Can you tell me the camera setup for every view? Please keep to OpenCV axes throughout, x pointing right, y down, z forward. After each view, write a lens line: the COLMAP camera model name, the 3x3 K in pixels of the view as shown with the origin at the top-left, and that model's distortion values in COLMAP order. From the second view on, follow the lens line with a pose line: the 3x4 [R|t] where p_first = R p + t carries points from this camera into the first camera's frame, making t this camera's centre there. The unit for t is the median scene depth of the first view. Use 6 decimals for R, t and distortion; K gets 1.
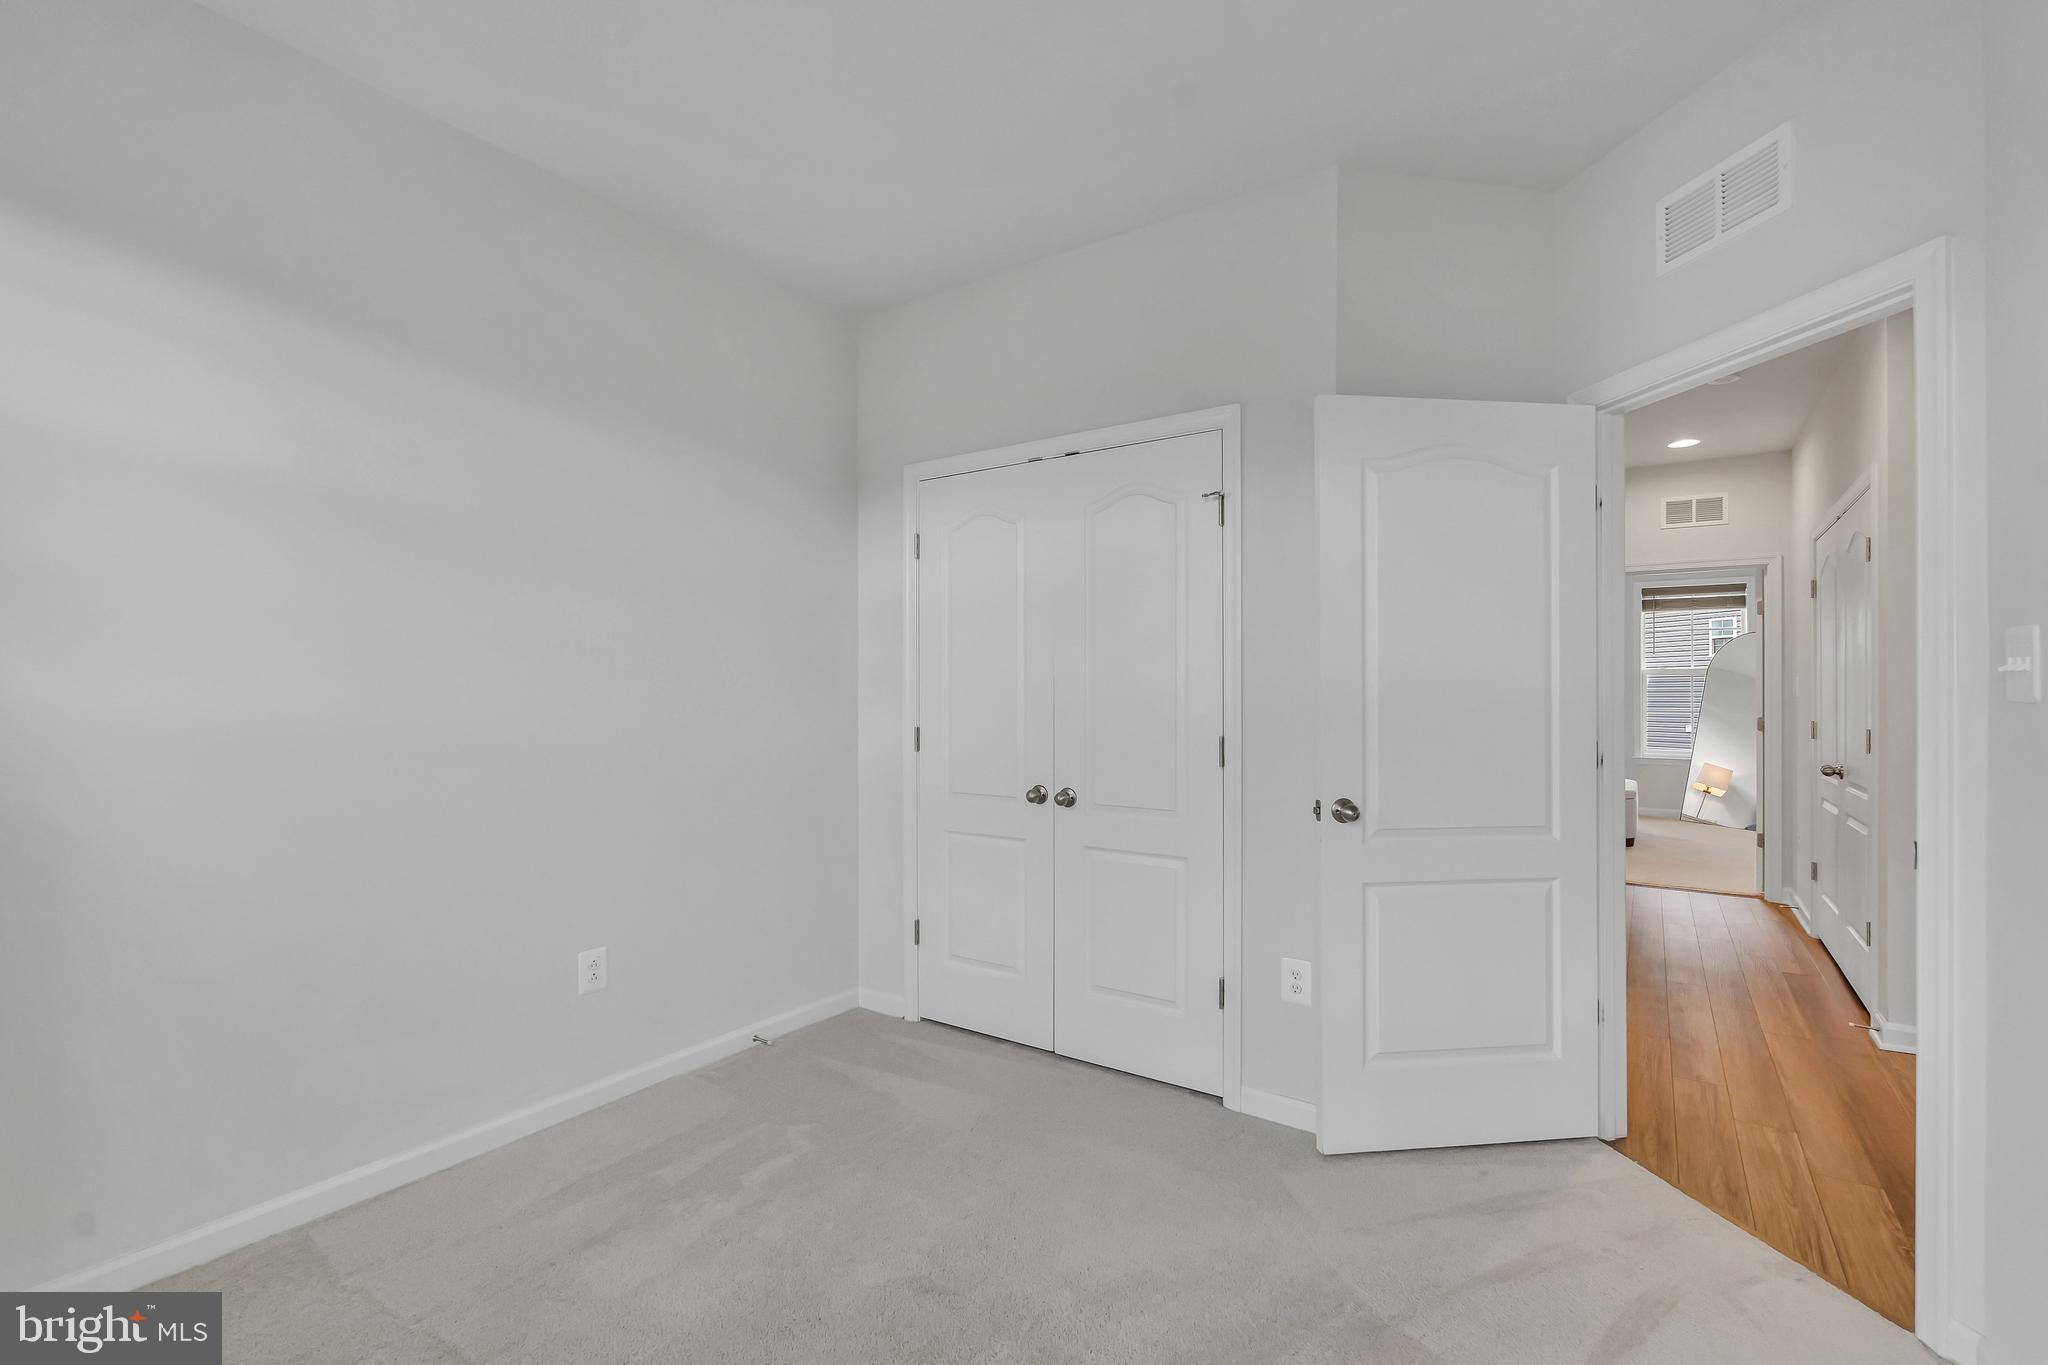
lens RADIAL K [[929.1, 0, 1019.3], [0, 929.1, 687.5], [0, 0, 1]] dist [-0.000927, -0.000251]
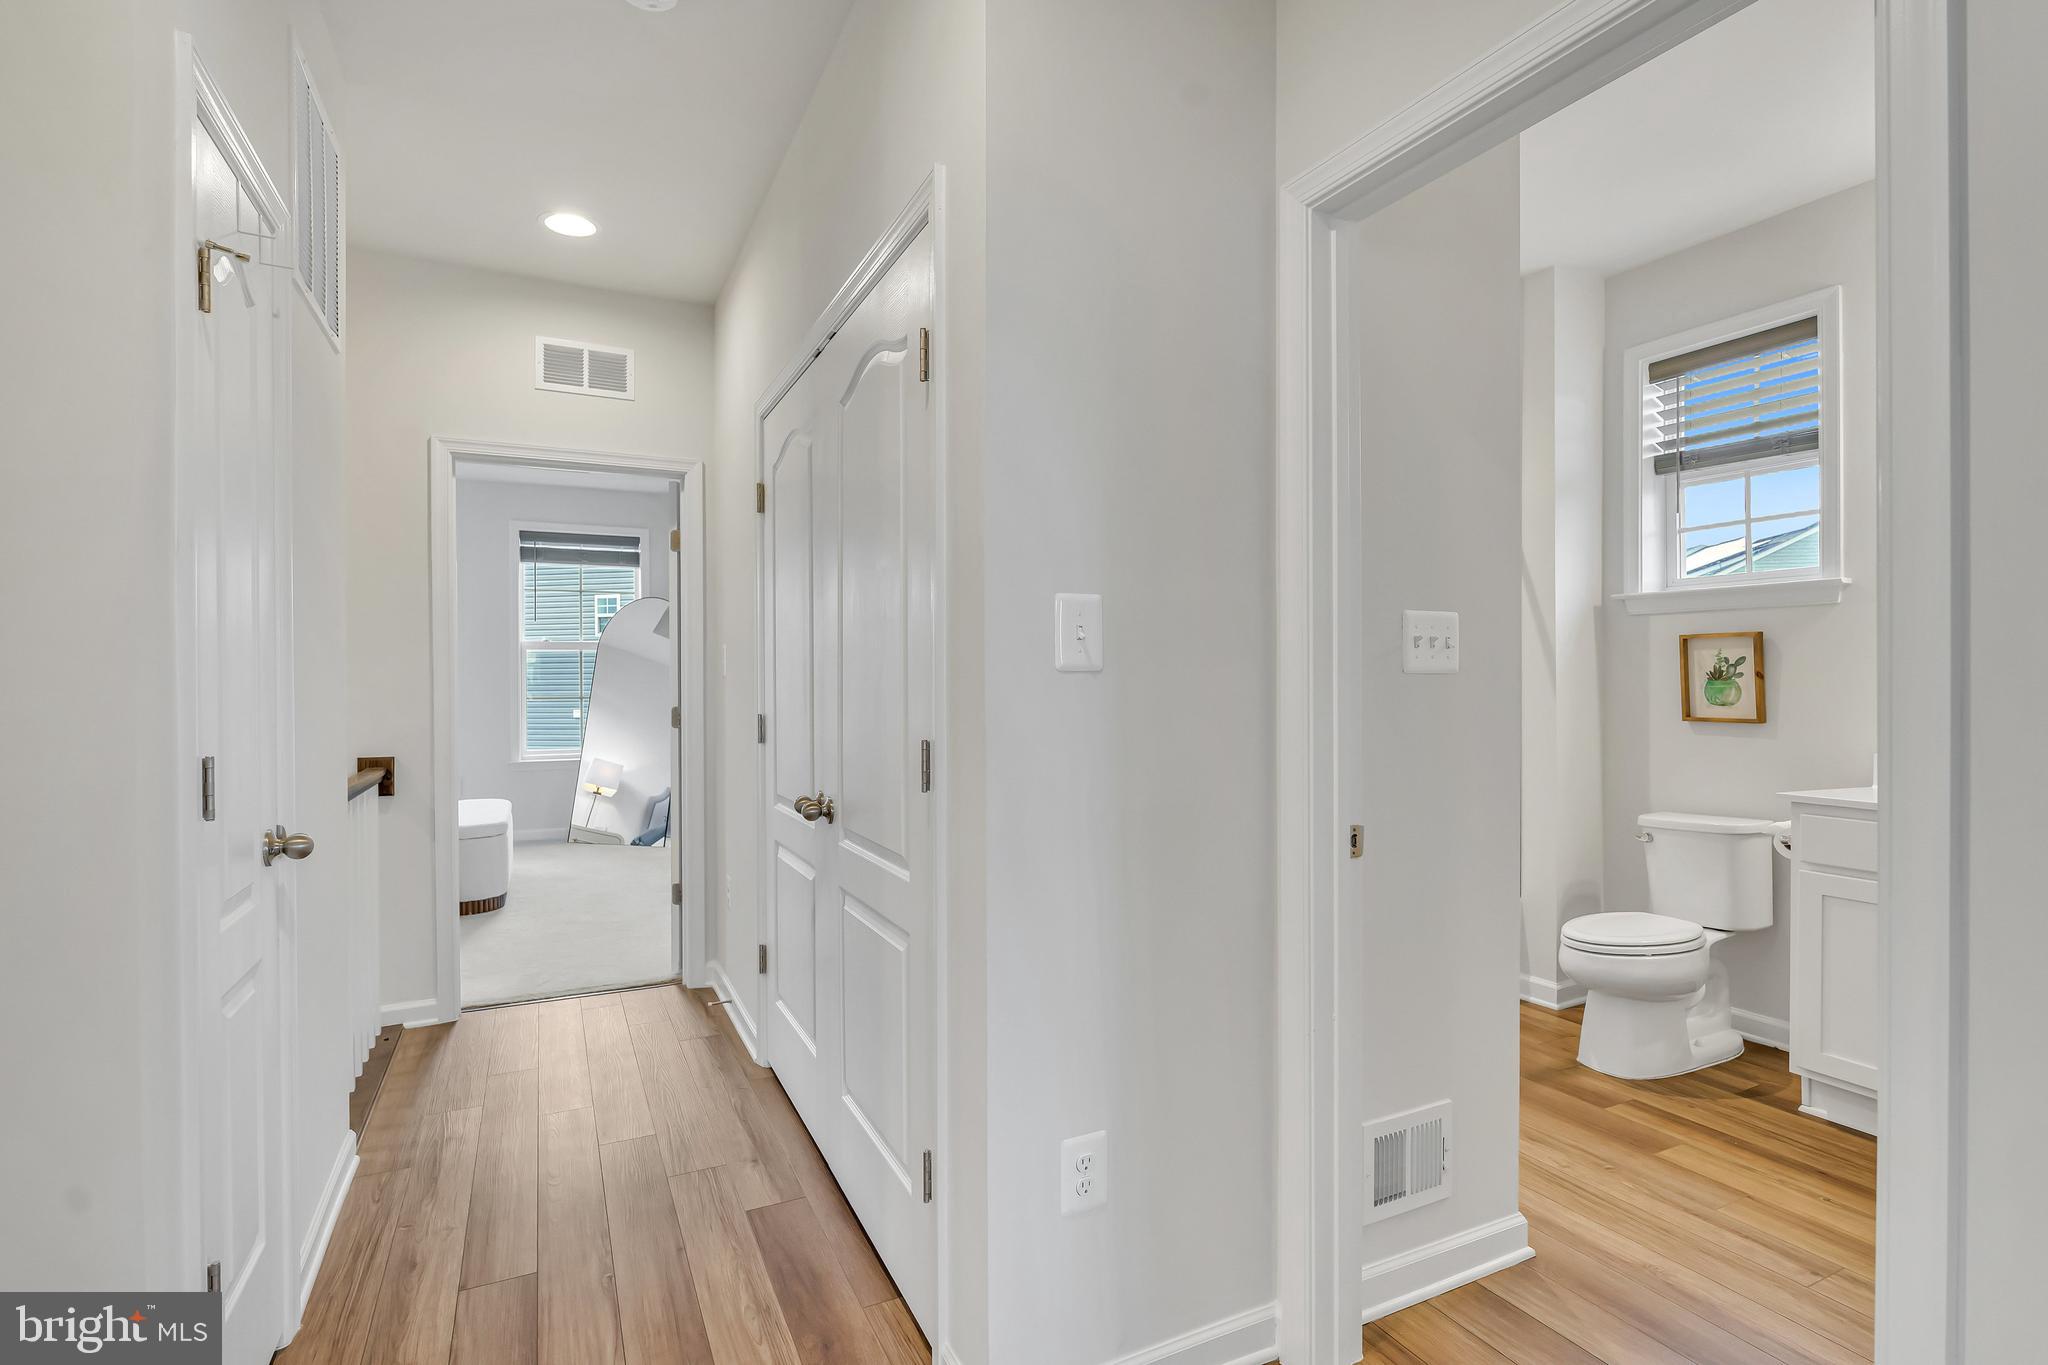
lens RADIAL K [[981.1, 0, 1025.6], [0, 981.1, 678.5], [0, 0, 1]] dist [-0.003245, 0.000284]
pose [[0.494214, -0.005400, 0.869324, 0.313104], [-0.000962, 0.999977, 0.006758, 0.006866], [-0.869340, -0.004176, 0.494197, 0.435845]]
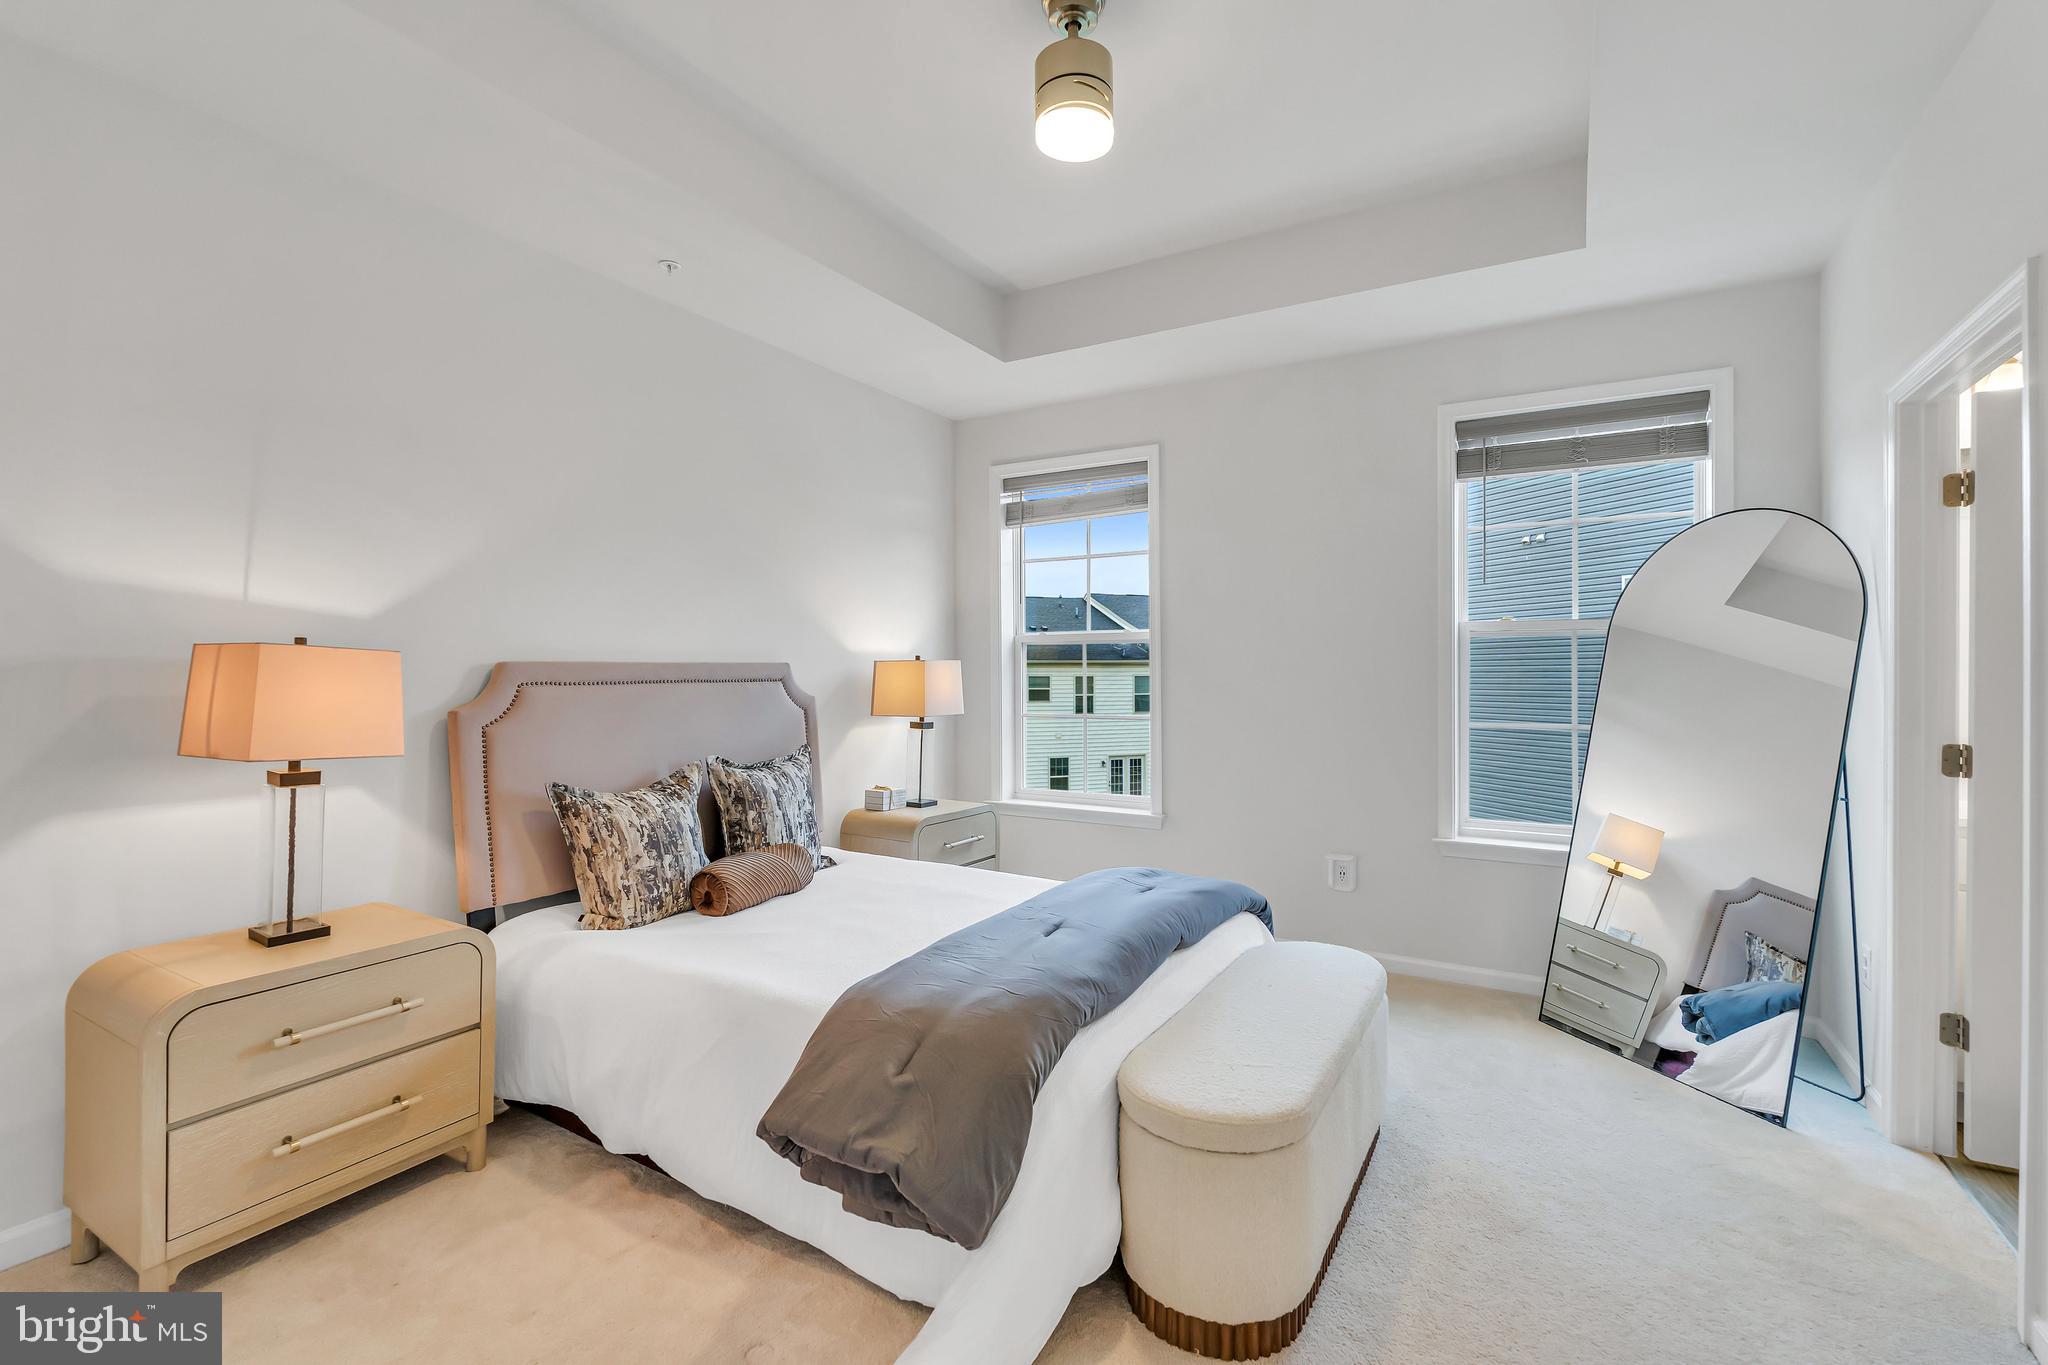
lens RADIAL K [[897.8, 0, 1028.2], [0, 897.8, 702.1], [0, 0, 1]] dist [-0.002243, -0.000341]
pose [[0.998970, -0.011607, 0.043865, 0.742992], [0.010224, 0.999448, 0.031623, 0.001884], [-0.044208, -0.031142, 0.998537, 0.981780]]
